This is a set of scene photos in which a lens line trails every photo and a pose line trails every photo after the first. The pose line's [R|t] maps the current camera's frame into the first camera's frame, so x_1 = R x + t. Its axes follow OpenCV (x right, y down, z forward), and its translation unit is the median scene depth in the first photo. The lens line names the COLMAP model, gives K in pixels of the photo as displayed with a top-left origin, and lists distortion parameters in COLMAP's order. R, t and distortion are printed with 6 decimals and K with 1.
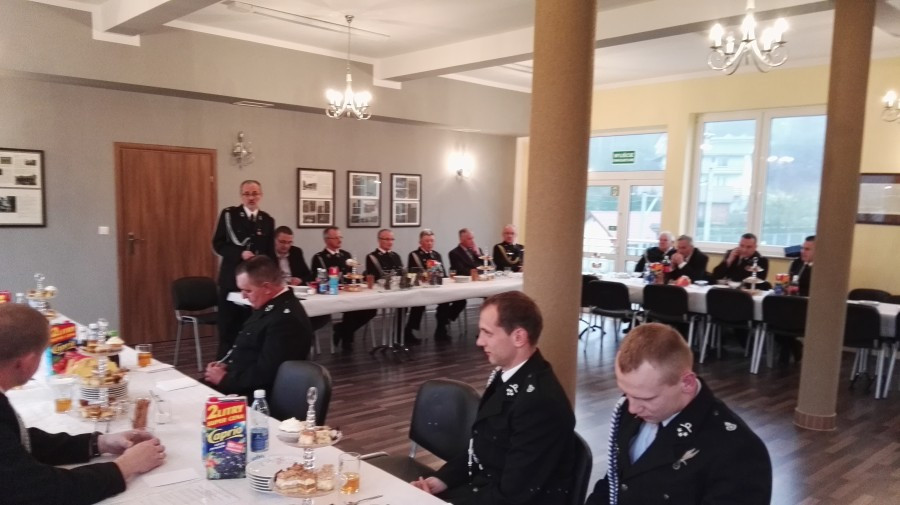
lens RADIAL K [[712.9, 0, 446.6], [0, 712.9, 292.5], [0, 0, 1]] dist [0.002555, -0.032003]
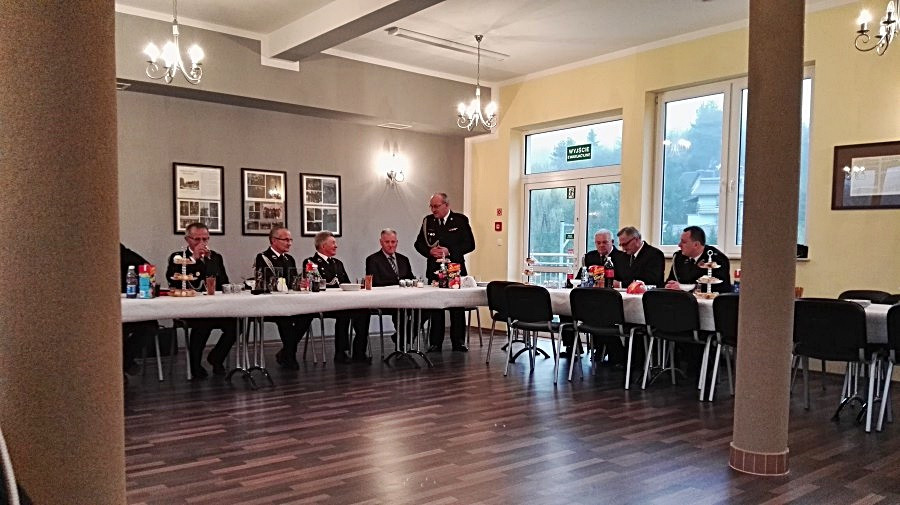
lens RADIAL K [[712.9, 0, 457.7], [0, 712.9, 297.7], [0, 0, 1]] dist [0.002555, -0.032003]
pose [[0.999035, -0.011066, -0.042510, 0.159702], [0.008453, 0.998091, -0.061177, 0.038941], [0.043106, 0.060759, 0.997221, 0.182745]]
